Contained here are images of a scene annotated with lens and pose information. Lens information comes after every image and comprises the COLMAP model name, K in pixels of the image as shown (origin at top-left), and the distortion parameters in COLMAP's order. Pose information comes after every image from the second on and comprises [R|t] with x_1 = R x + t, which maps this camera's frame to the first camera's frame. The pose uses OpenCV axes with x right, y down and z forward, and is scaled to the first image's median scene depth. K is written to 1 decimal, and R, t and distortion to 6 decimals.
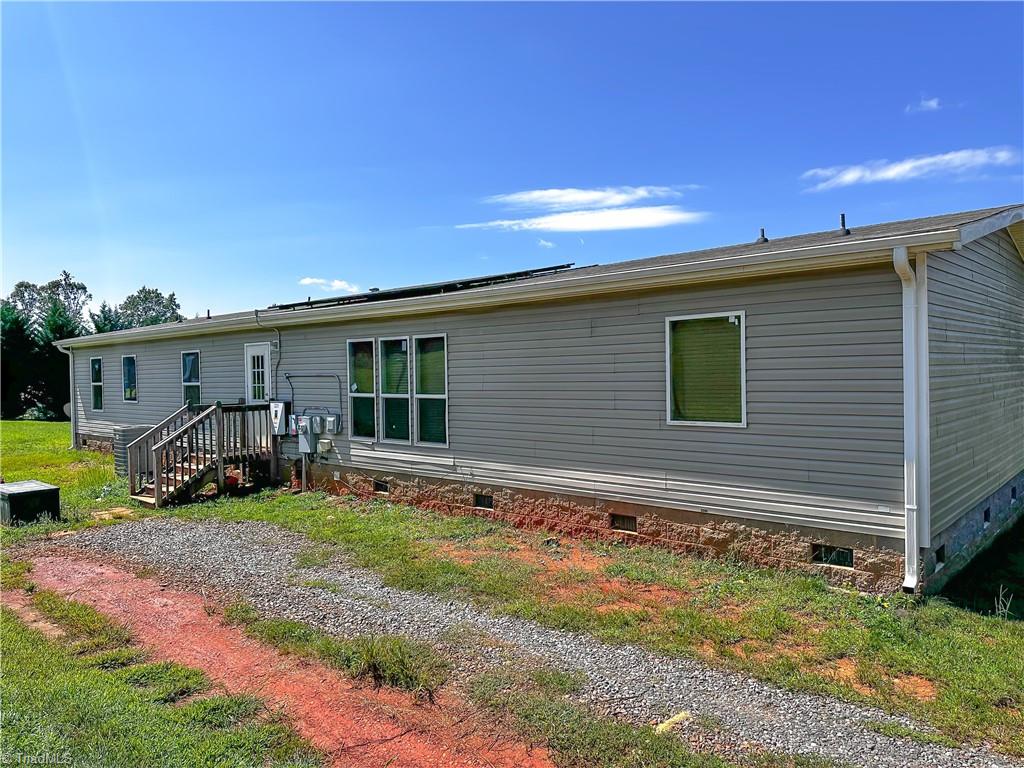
lens RADIAL K [[726.5, 0, 513.6], [0, 726.5, 387.8], [0, 0, 1]] dist [0.128880, -0.204897]
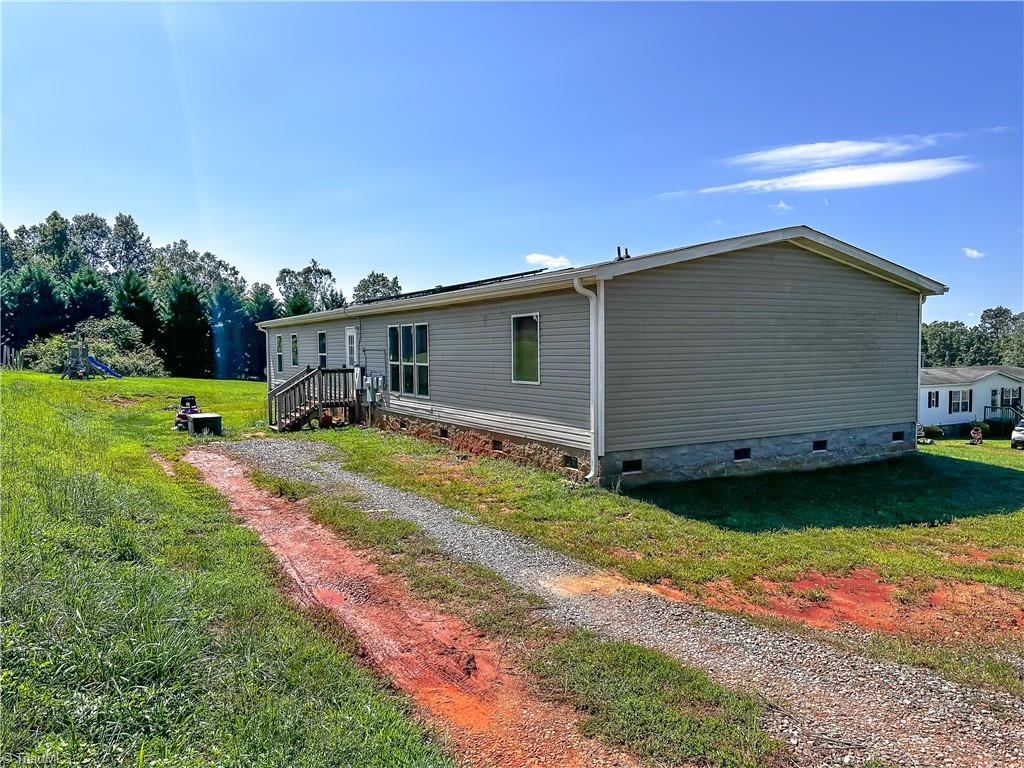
lens RADIAL K [[726.5, 0, 513.6], [0, 726.5, 387.8], [0, 0, 1]] dist [0.128880, -0.204897]
pose [[0.954699, 0.024720, -0.296544, 0.437053], [-0.014061, 0.999178, 0.038023, 0.000487], [0.297240, -0.032131, 0.954262, -0.323754]]
